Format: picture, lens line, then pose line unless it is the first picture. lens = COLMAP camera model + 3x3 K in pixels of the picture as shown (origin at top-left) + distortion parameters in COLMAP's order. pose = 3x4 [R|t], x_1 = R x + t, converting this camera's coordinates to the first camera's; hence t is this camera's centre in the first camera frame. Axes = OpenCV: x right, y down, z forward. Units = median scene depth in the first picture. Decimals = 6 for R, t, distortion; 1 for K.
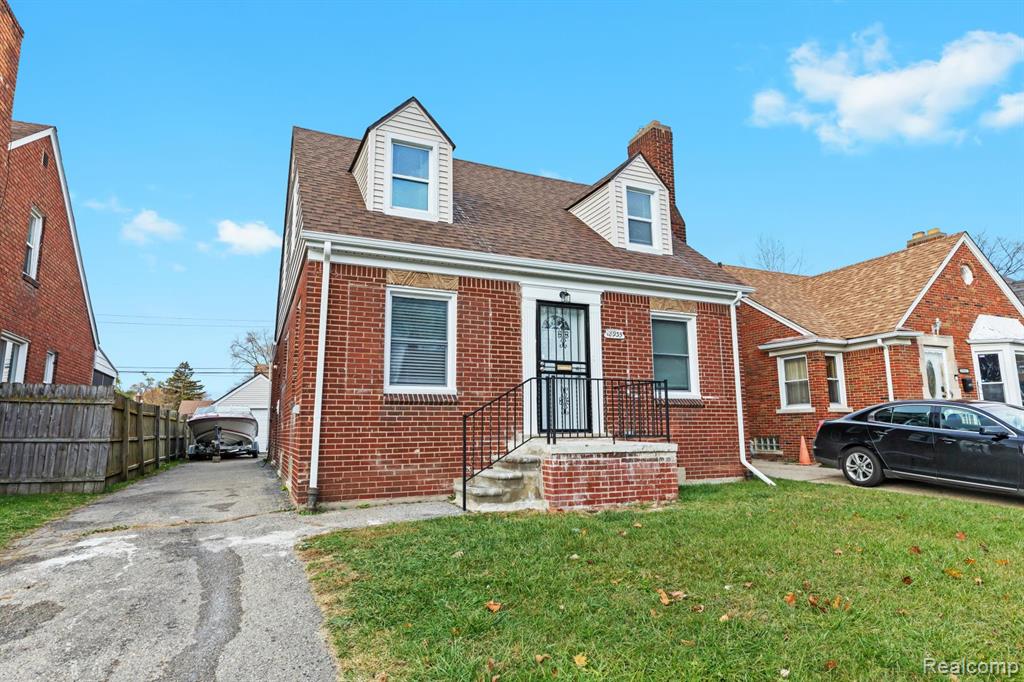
lens RADIAL K [[582.5, 0, 538.1], [0, 582.5, 338.6], [0, 0, 1]] dist [0.000841, 0.000081]
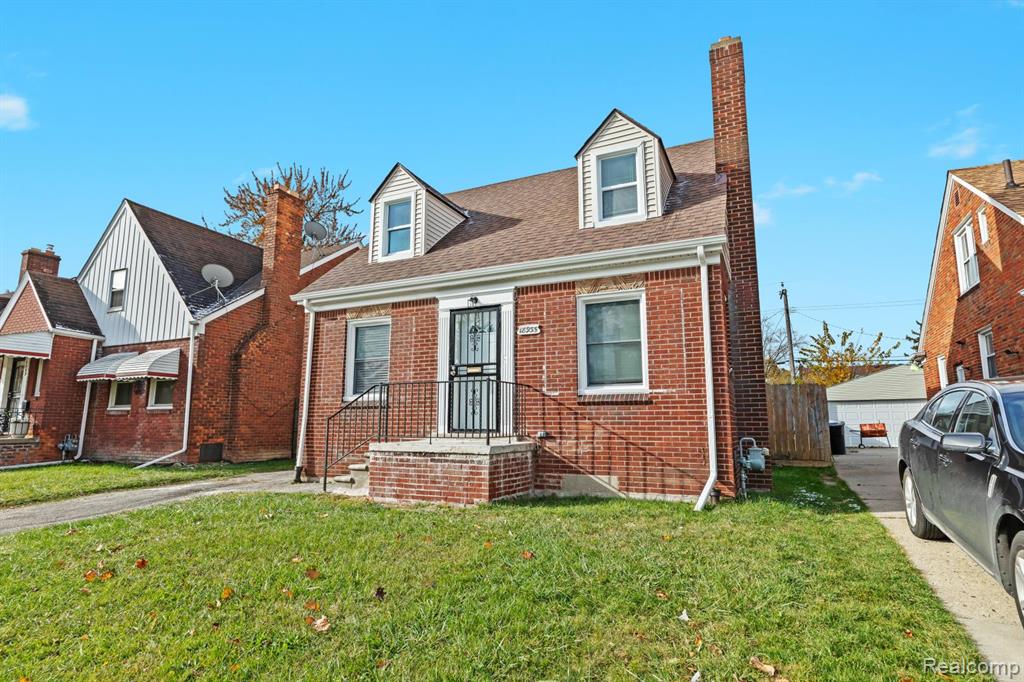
lens RADIAL K [[582.5, 0, 538.1], [0, 582.5, 338.6], [0, 0, 1]] dist [0.000841, 0.000081]
pose [[0.614941, -0.110401, -0.780807, 0.926131], [0.114130, 0.992186, -0.050403, 0.059151], [0.780271, -0.058118, 0.622736, 0.441939]]
